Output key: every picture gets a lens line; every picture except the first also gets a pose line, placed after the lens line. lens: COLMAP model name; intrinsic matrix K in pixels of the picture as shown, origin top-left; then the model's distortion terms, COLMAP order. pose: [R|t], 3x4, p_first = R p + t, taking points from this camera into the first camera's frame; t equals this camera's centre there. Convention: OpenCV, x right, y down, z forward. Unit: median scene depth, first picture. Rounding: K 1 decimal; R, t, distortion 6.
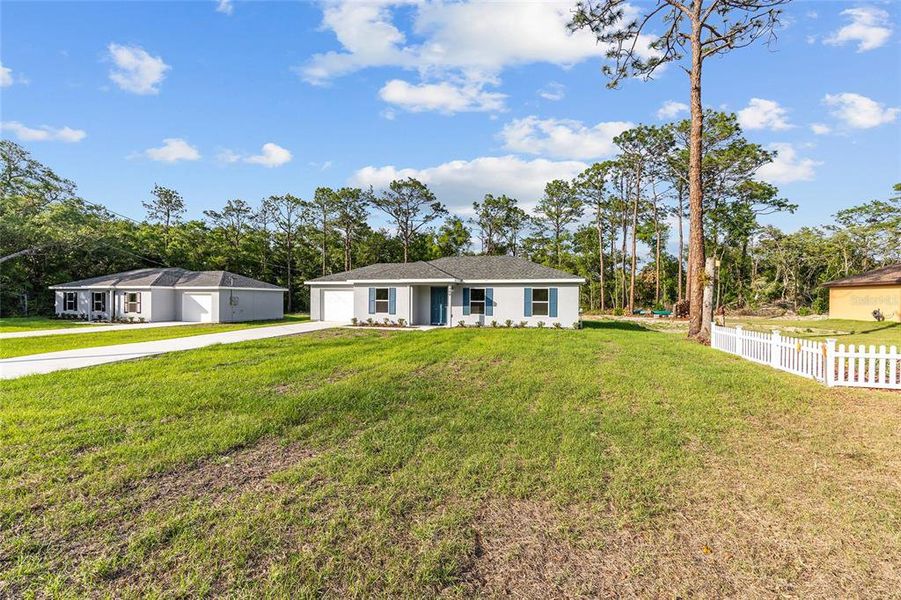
lens RADIAL K [[362.8, 0, 446.4], [0, 362.8, 306.1], [0, 0, 1]] dist [-0.007854, 0.002109]
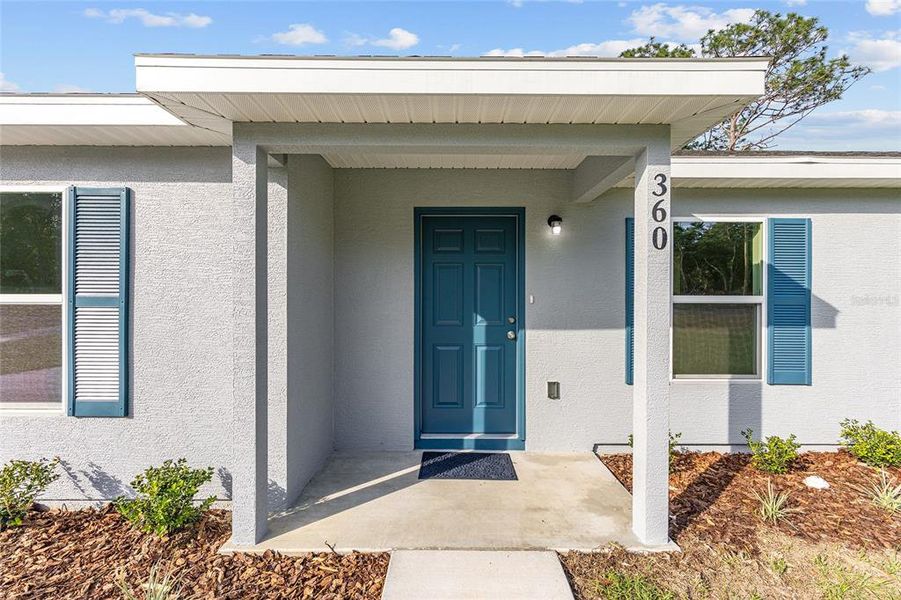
lens RADIAL K [[362.8, 0, 457.8], [0, 362.8, 301.0], [0, 0, 1]] dist [-0.007854, 0.002109]
pose [[0.947639, -0.001061, 0.319343, -0.052008], [0.006915, 0.999828, -0.017199, -0.006790], [-0.319269, 0.018507, 0.947483, 0.598123]]
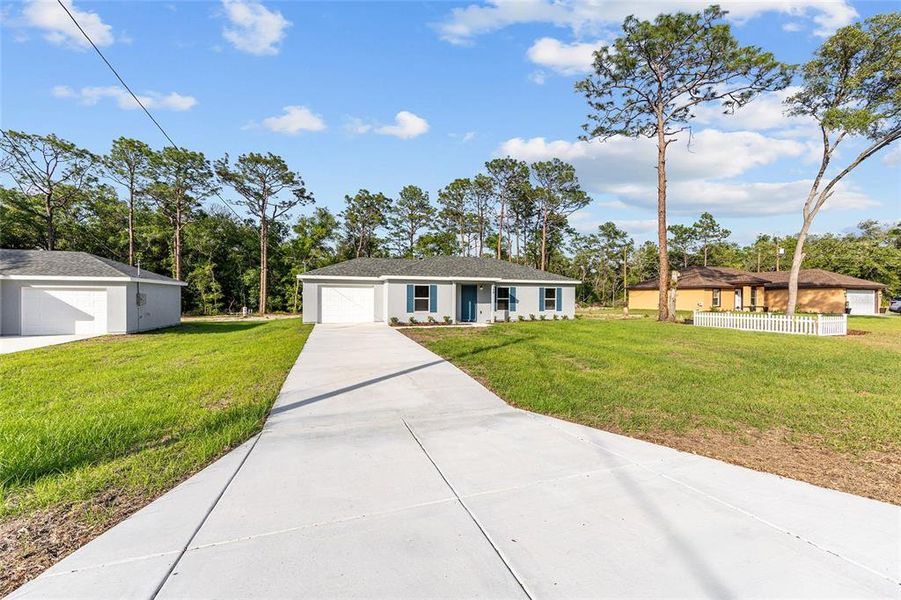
lens RADIAL K [[362.8, 0, 451.8], [0, 362.8, 299.6], [0, 0, 1]] dist [-0.007854, 0.002109]
pose [[0.813727, -0.005628, 0.581220, -0.476664], [0.010561, 0.999931, -0.005103, -0.004513], [-0.581151, 0.010291, 0.813731, 0.115563]]
